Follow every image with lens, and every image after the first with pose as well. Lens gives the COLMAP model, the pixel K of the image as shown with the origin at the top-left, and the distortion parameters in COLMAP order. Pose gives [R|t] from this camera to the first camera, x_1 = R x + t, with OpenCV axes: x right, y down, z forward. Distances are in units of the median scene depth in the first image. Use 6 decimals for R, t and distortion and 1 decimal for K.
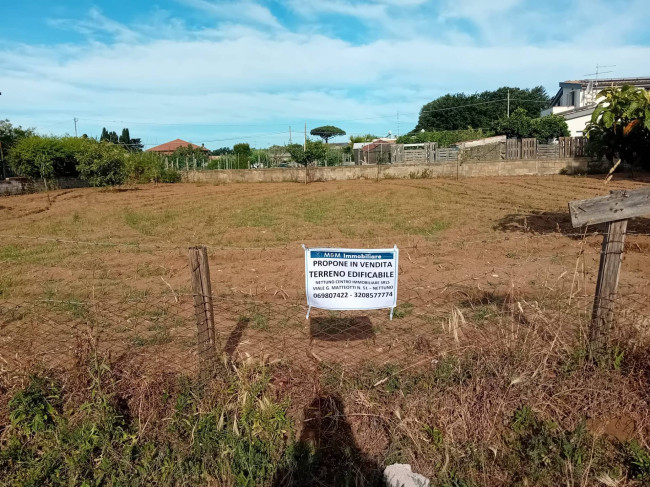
lens RADIAL K [[541.1, 0, 338.1], [0, 541.1, 223.1], [0, 0, 1]] dist [0.008548, -0.029526]
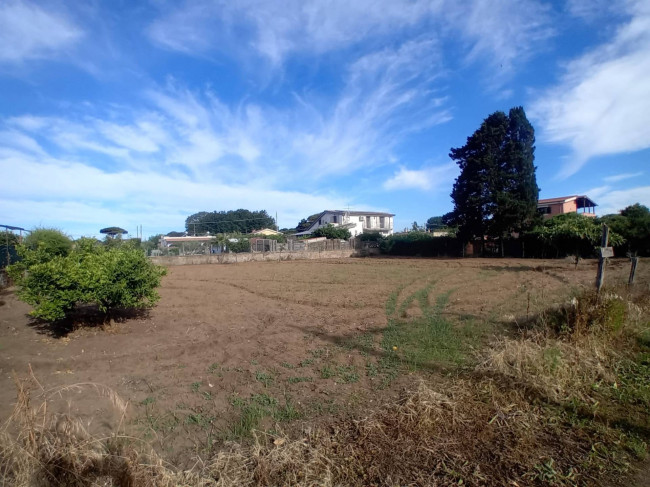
lens RADIAL K [[336.2, 0, 328.0], [0, 336.2, 243.9], [0, 0, 1]] dist [-0.117078, 0.021067]
pose [[0.797260, 0.014231, 0.603468, -0.084288], [0.069928, 0.990814, -0.115749, -0.000162], [-0.599572, 0.134481, 0.788941, 0.013652]]
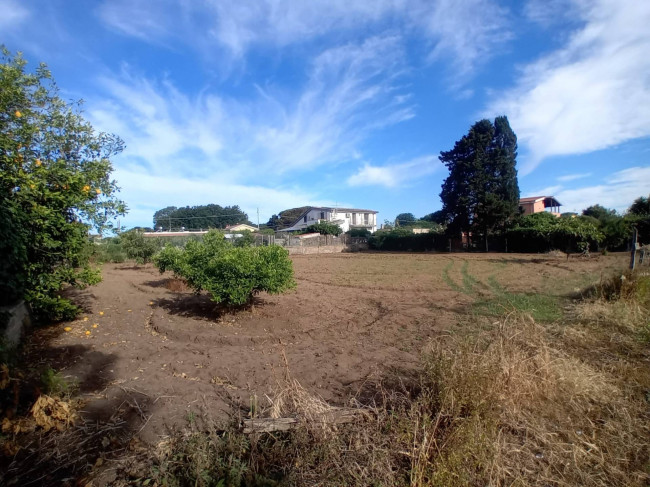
lens RADIAL K [[336.2, 0, 326.3], [0, 336.2, 250.4], [0, 0, 1]] dist [-0.117078, 0.021067]
pose [[0.726582, -0.009646, 0.687012, -0.109786], [0.083075, 0.993799, -0.073906, -0.001246], [-0.682039, 0.110772, 0.722878, 0.020995]]
